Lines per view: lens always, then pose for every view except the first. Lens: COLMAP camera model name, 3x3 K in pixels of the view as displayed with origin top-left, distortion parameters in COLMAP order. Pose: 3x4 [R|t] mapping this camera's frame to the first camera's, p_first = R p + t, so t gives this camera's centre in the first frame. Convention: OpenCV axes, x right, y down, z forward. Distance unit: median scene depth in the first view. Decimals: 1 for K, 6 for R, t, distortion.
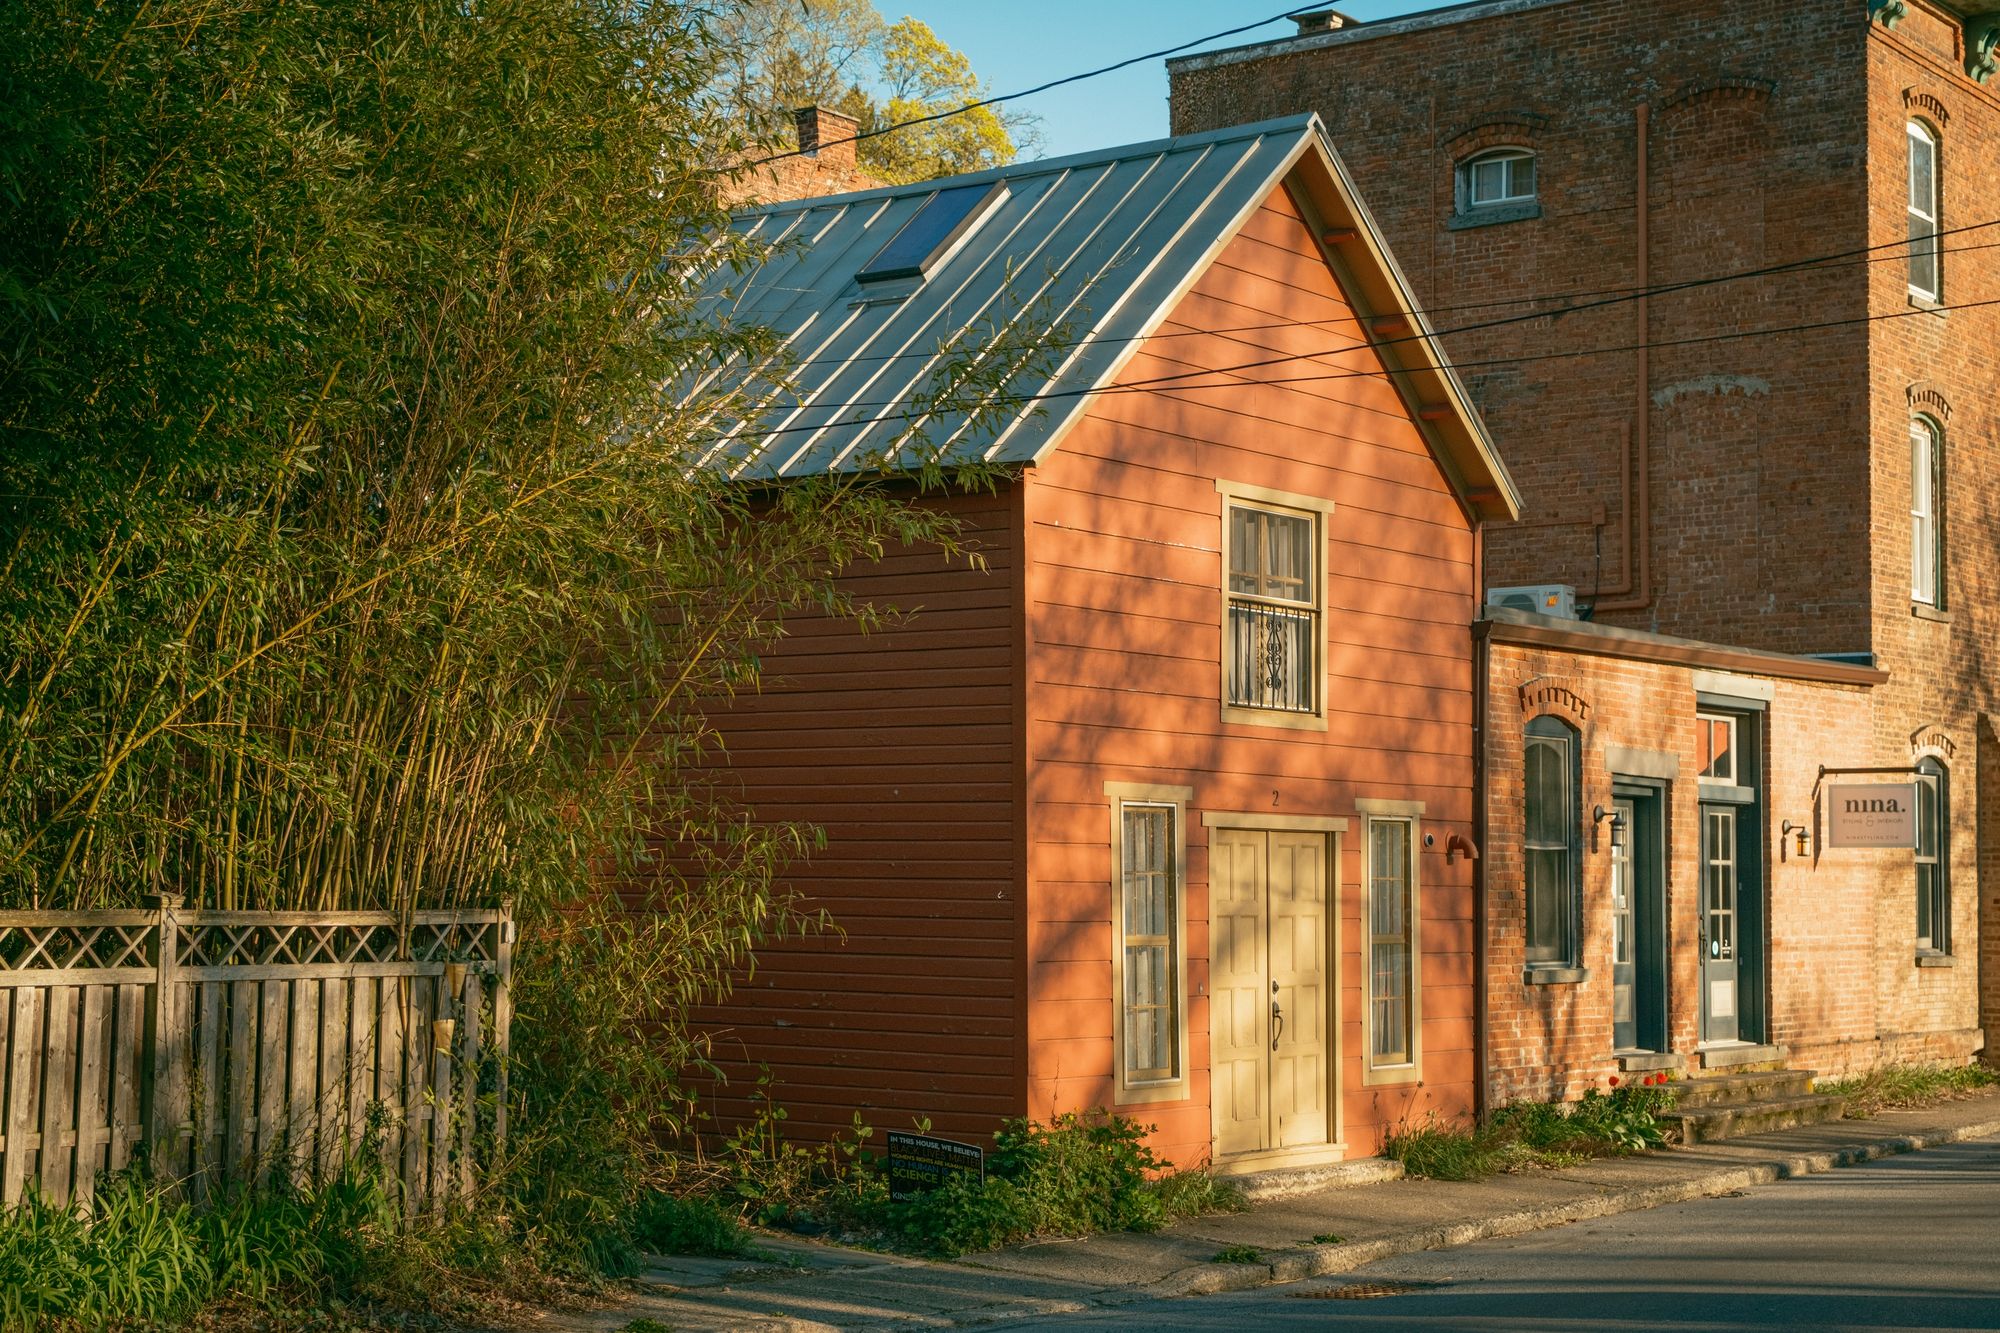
lens RADIAL K [[3217.5, 0, 1003.2], [0, 3217.5, 734.1], [0, 0, 1]] dist [-0.025550, 0.030178]
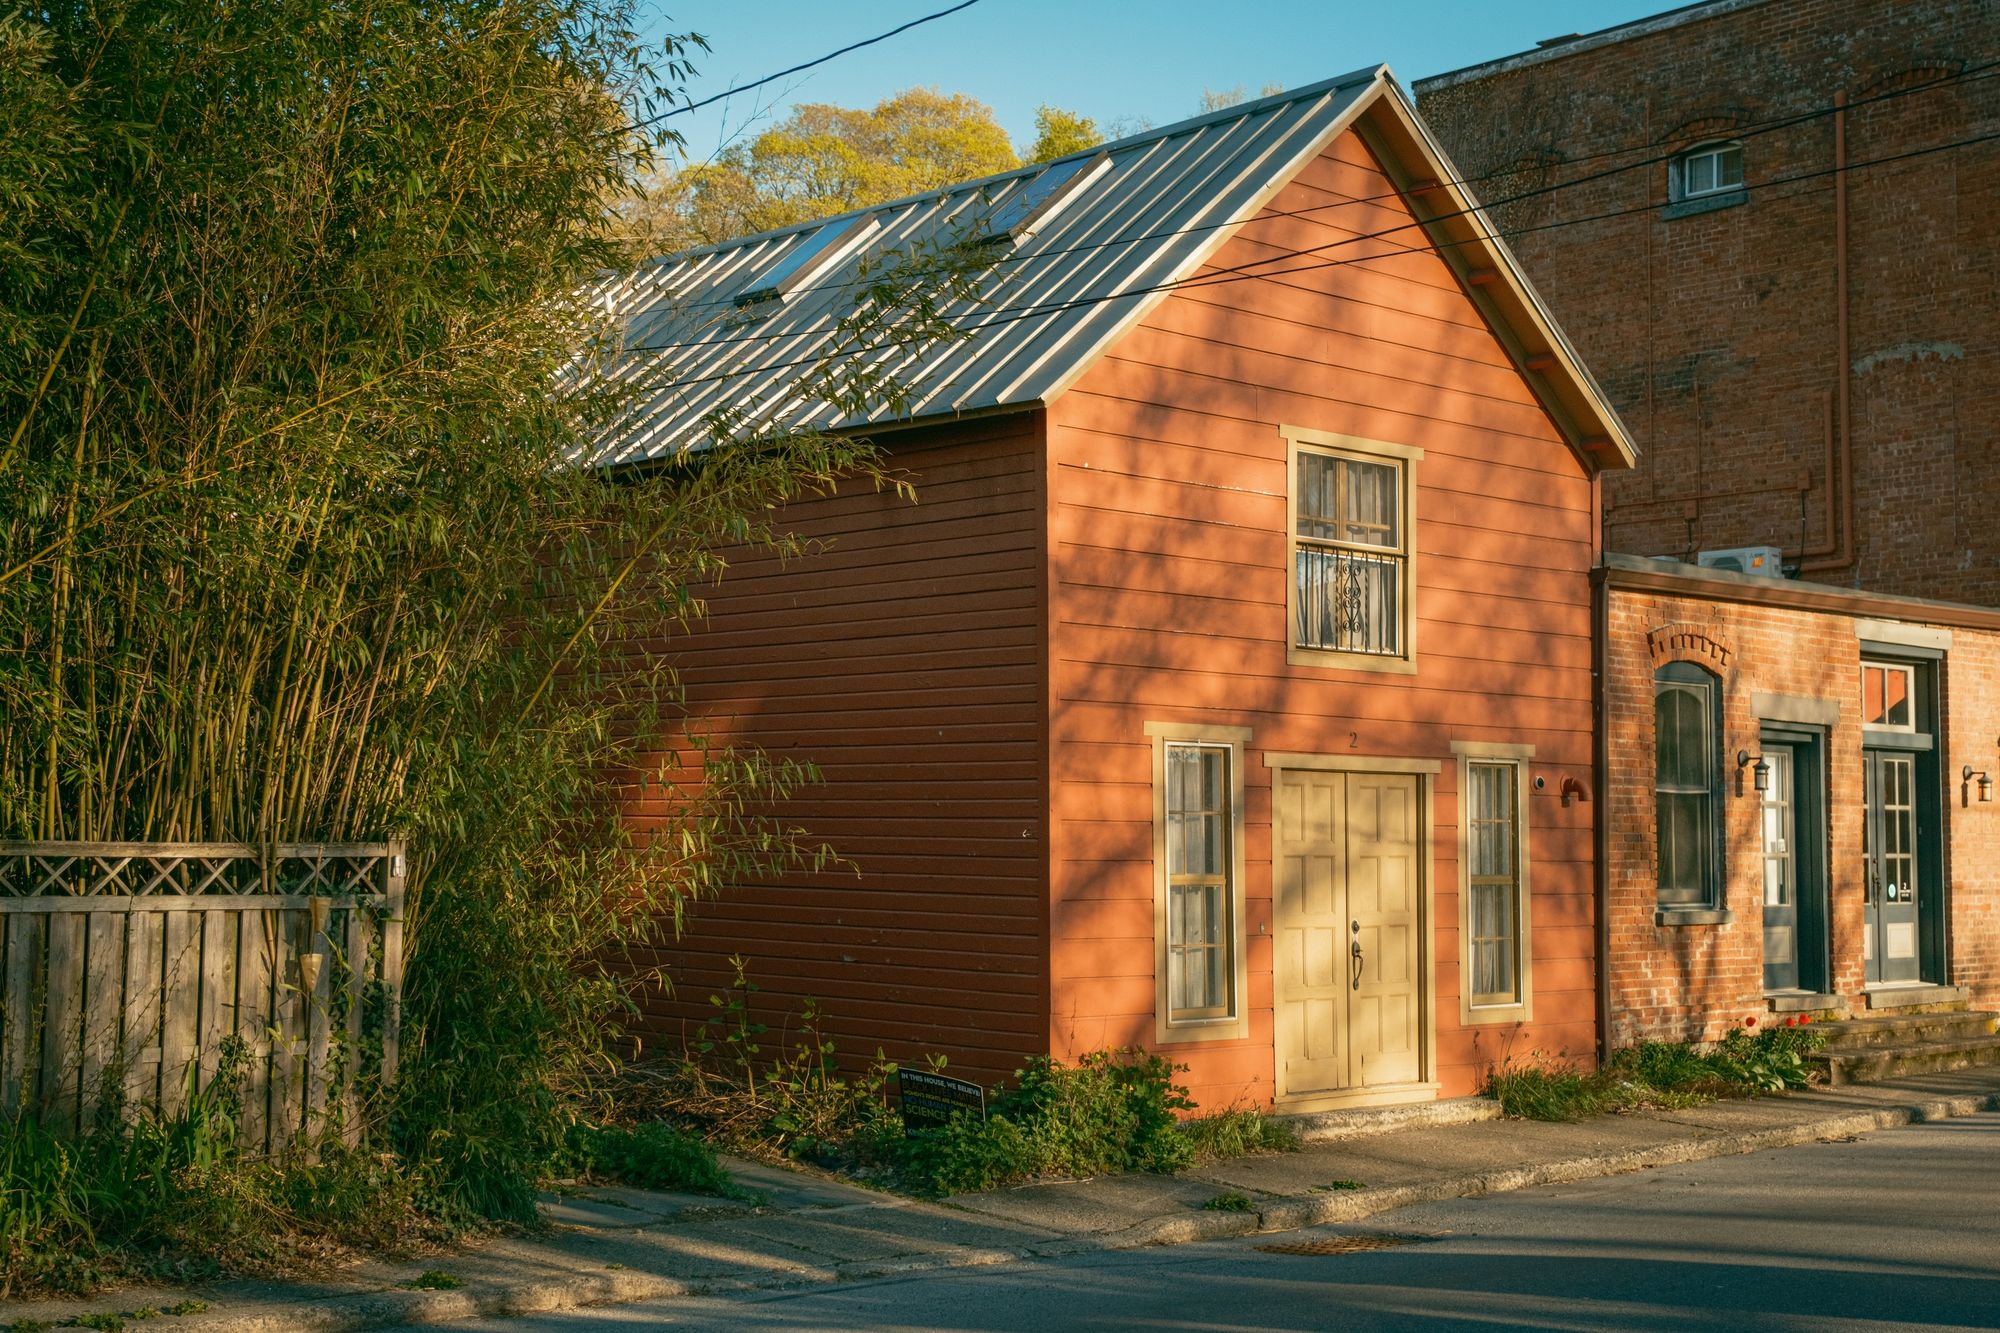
lens RADIAL K [[2608.7, 0, 1000.0], [0, 2608.7, 666.5], [0, 0, 1]] dist [-0.059147, 0.102630]
pose [[0.982044, -0.012351, -0.188246, 0.126083], [0.008546, 0.999743, -0.021010, 0.012635], [0.188457, 0.019024, 0.981897, 0.169003]]
